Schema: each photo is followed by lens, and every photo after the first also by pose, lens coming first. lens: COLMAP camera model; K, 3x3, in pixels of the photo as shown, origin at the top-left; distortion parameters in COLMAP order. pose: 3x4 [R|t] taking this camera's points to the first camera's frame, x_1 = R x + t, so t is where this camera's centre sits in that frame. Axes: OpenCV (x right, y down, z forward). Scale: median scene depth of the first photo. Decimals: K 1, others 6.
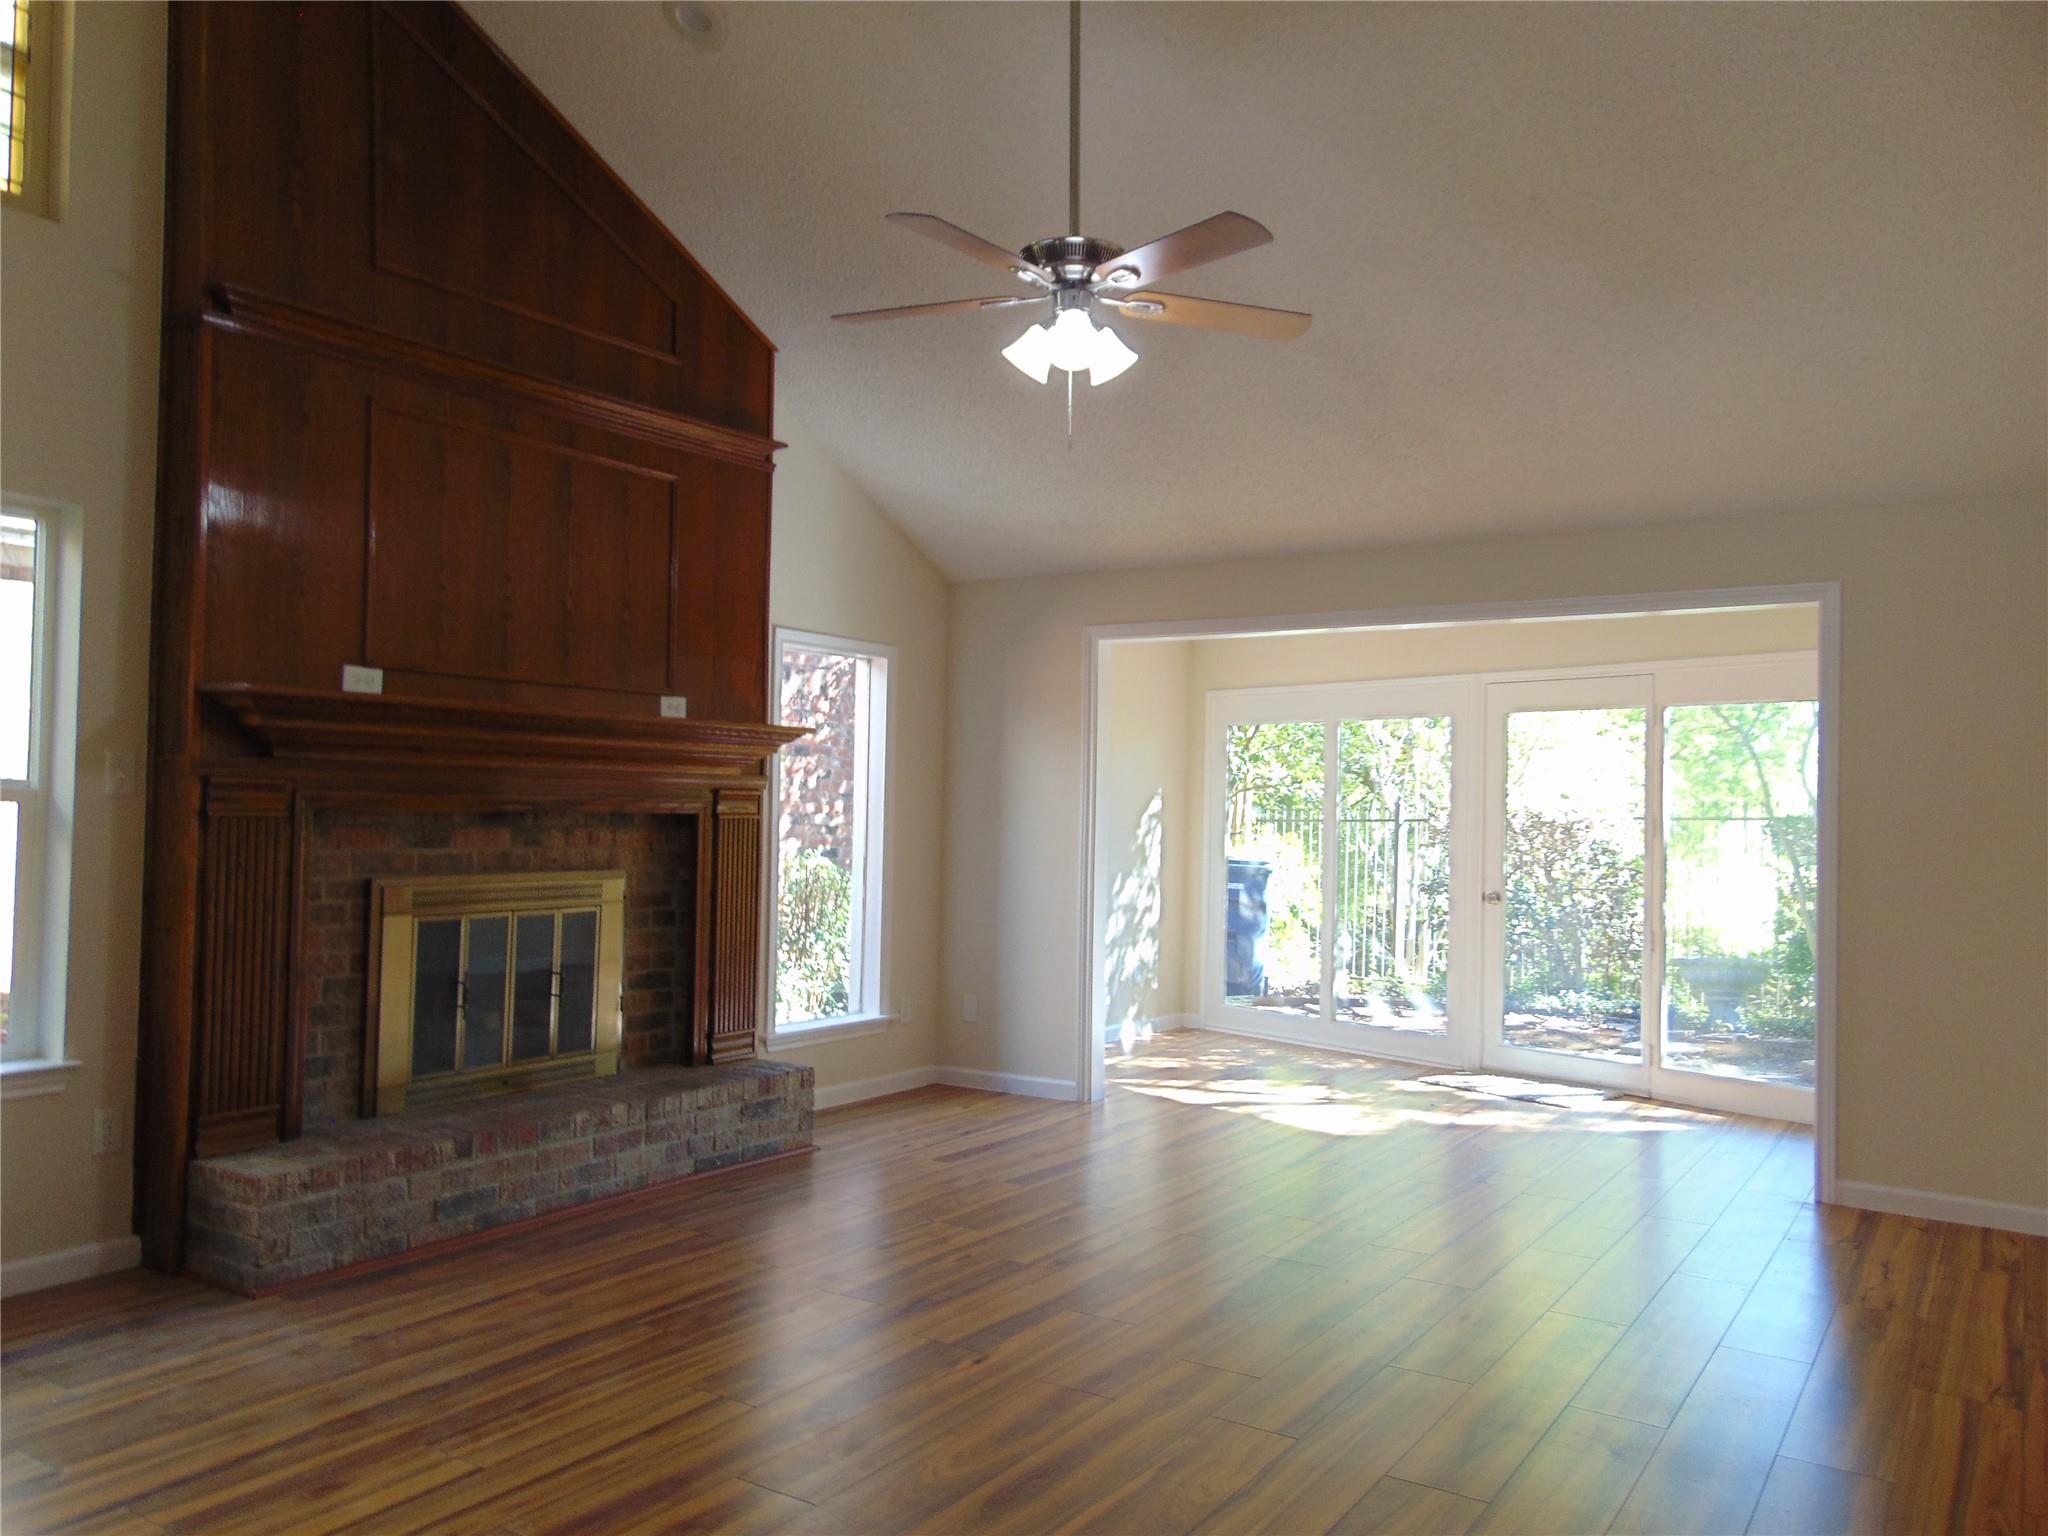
lens RADIAL K [[1536.7, 0, 1019.0], [0, 1536.7, 769.9], [0, 0, 1]] dist [-0.037013, 0.080337]
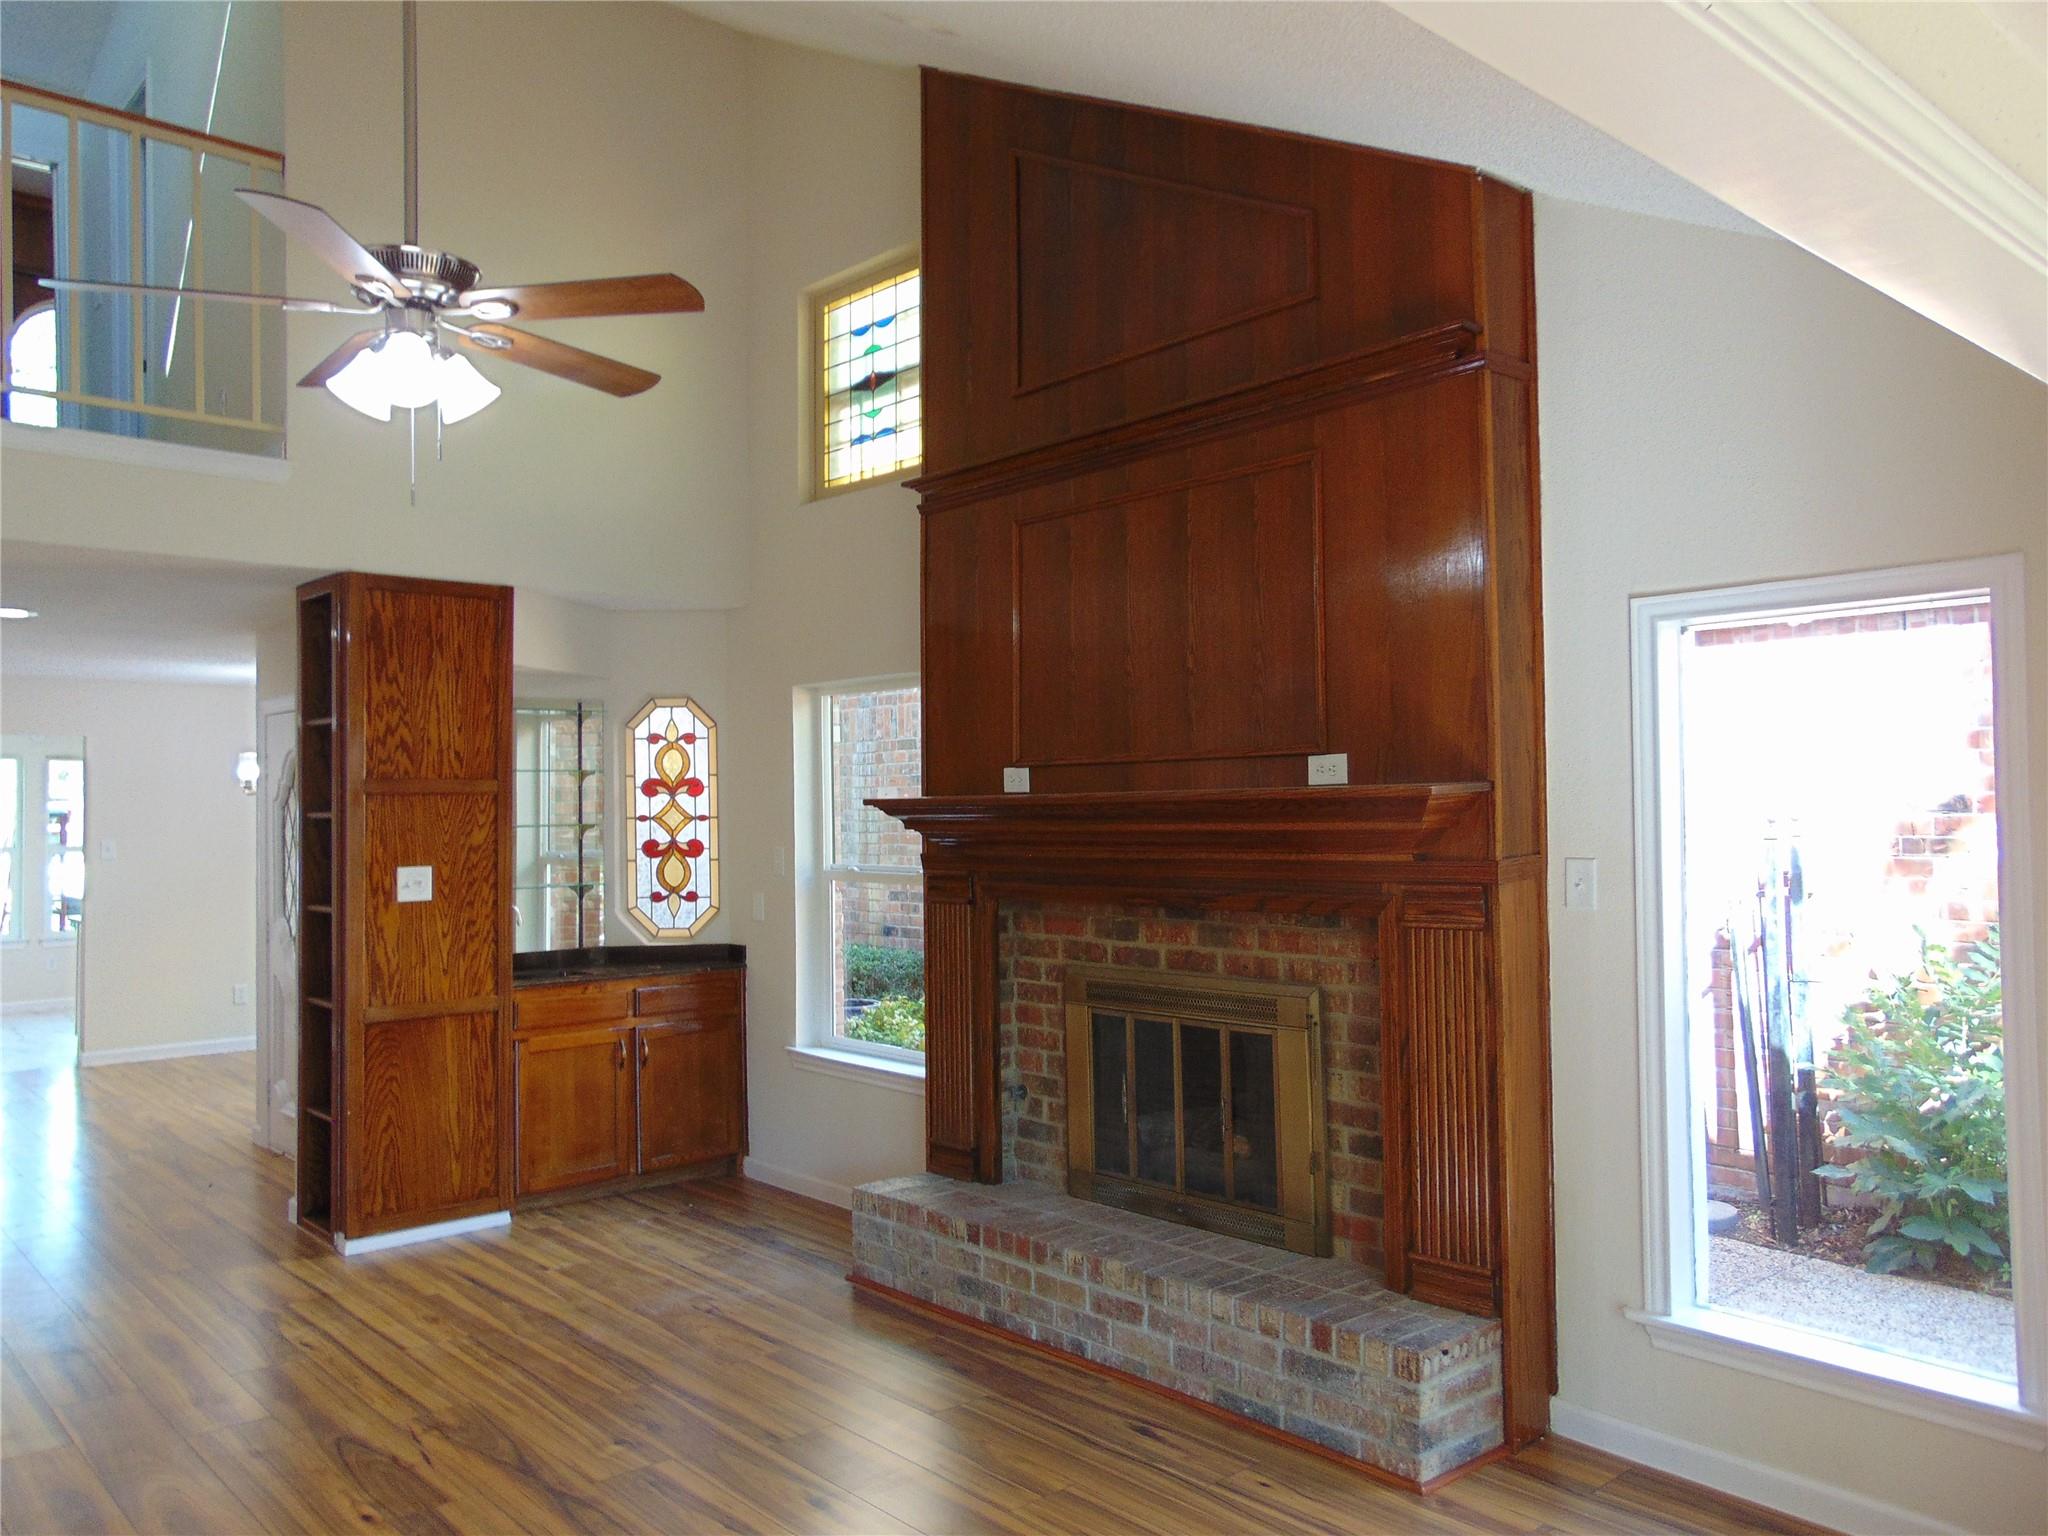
lens RADIAL K [[1536.7, 0, 1019.0], [0, 1536.7, 769.9], [0, 0, 1]] dist [-0.037013, 0.080337]
pose [[-0.255045, -0.042572, -0.965991, 0.660691], [0.031445, 0.998137, -0.052290, -0.009545], [0.966418, -0.043712, -0.253231, 1.352810]]
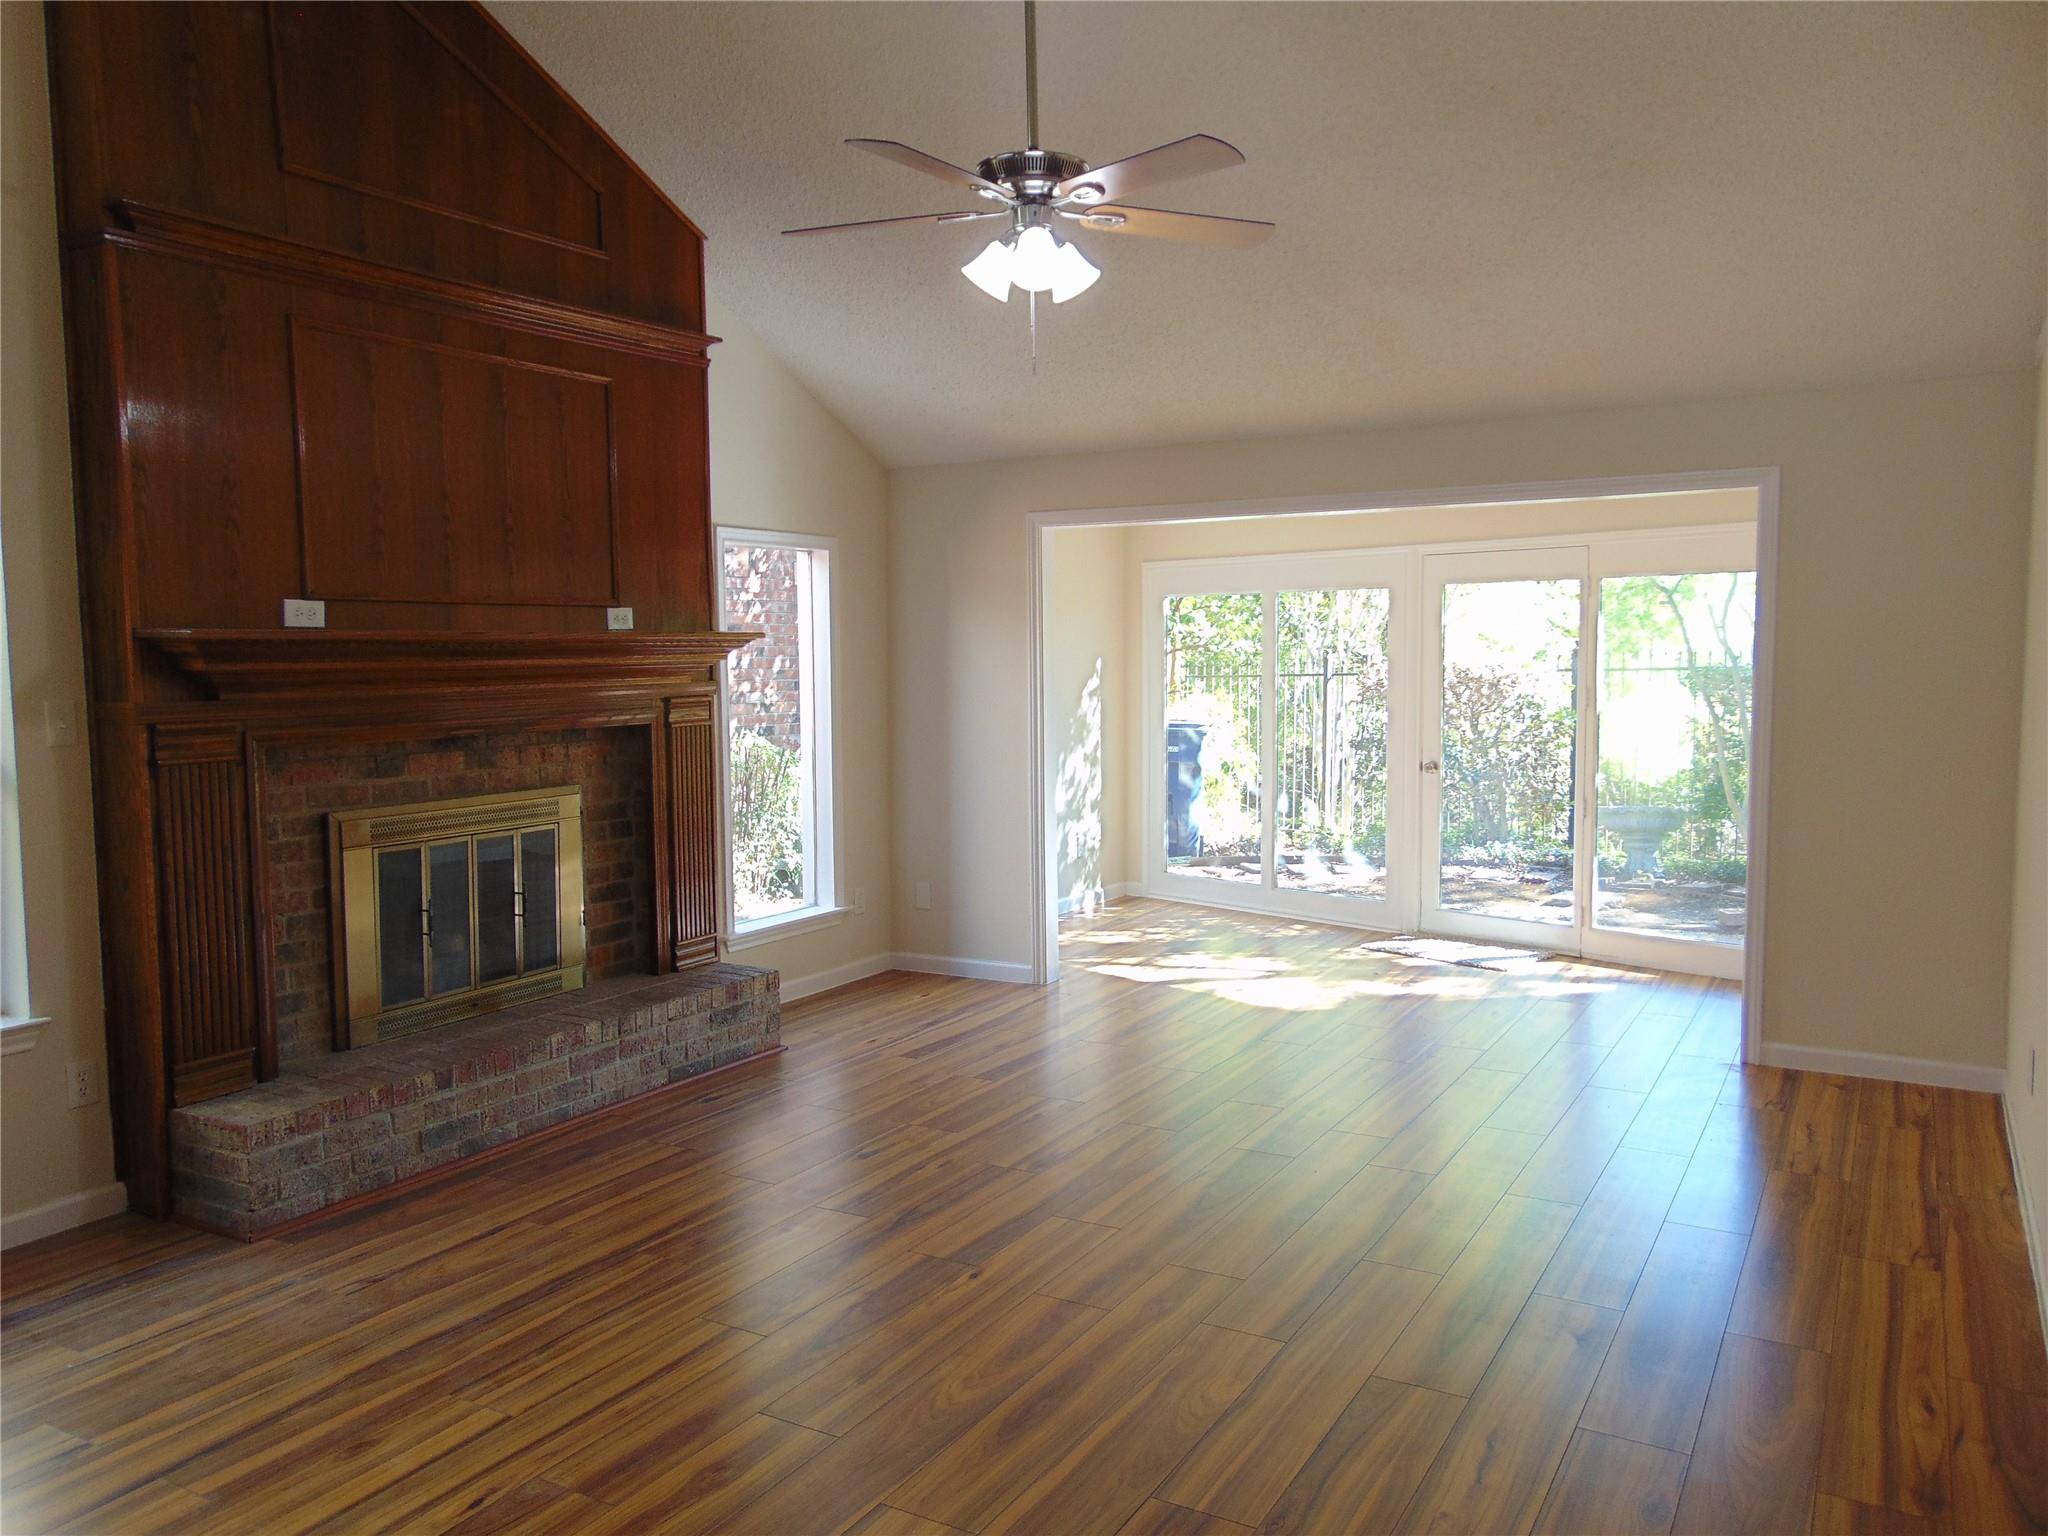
lens RADIAL K [[1536.7, 0, 1019.0], [0, 1536.7, 769.9], [0, 0, 1]] dist [-0.037013, 0.080337]
pose [[0.998092, -0.032901, 0.052245, -0.032265], [0.027316, 0.994179, 0.104219, -0.051819], [-0.055370, -0.102593, 0.993181, -0.000225]]
